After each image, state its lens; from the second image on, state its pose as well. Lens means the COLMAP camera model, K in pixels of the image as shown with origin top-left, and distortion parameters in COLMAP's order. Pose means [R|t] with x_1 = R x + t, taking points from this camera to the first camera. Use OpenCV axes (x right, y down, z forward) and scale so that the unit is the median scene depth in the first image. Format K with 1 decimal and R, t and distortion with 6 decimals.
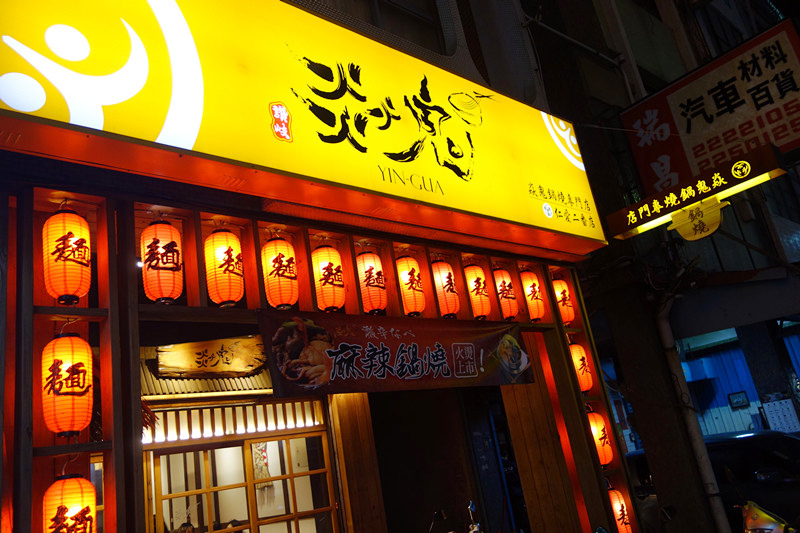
lens RADIAL K [[633.3, 0, 400.0], [0, 633.3, 266.5], [0, 0, 1]] dist [0.031679, 0.003545]
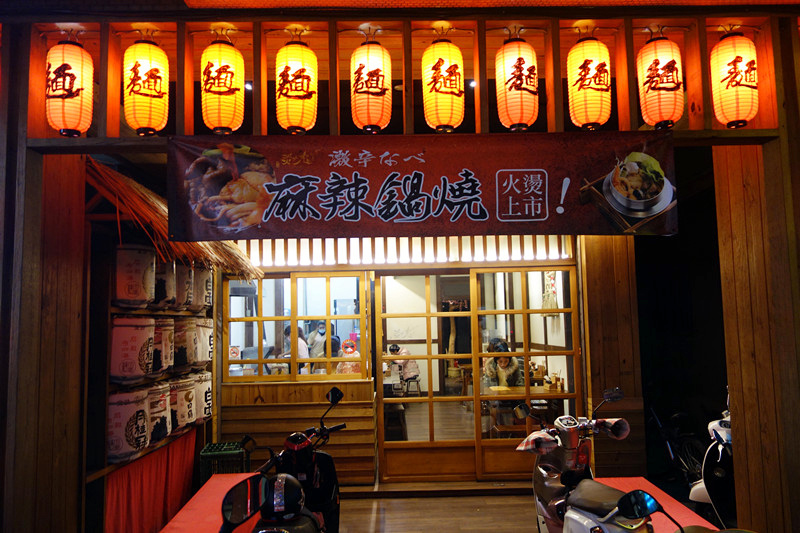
lens RADIAL K [[601.9, 0, 400.0], [0, 601.9, 266.5], [0, 0, 1]] dist [0.000950, 0.004013]
pose [[0.754576, 0.094353, -0.649394, 0.385920], [0.098842, 0.961976, 0.254621, 0.043598], [0.648726, -0.256319, 0.716558, 0.417466]]
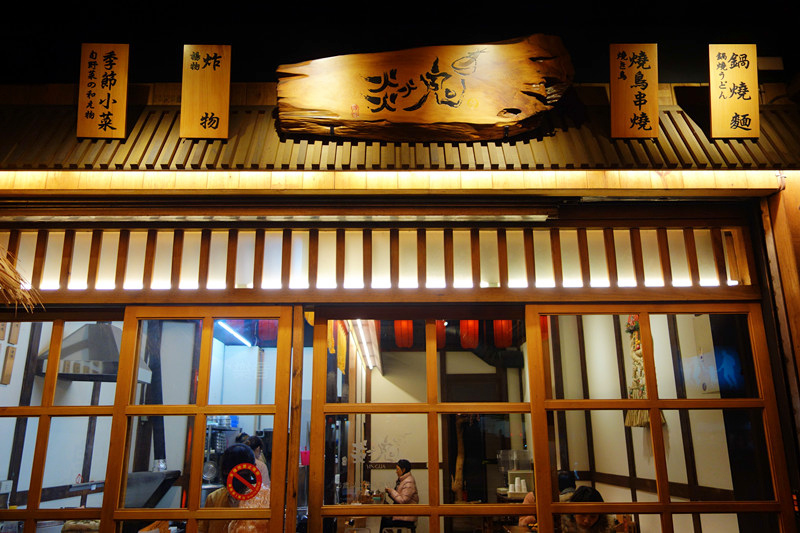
lens RADIAL K [[633.3, 0, 400.0], [0, 633.3, 266.5], [0, 0, 1]] dist [0.031679, 0.003545]
pose [[0.768821, -0.004060, -0.639451, -0.059904], [0.082587, 0.992236, 0.092995, 0.298749], [0.634109, -0.124307, 0.763187, 0.931844]]
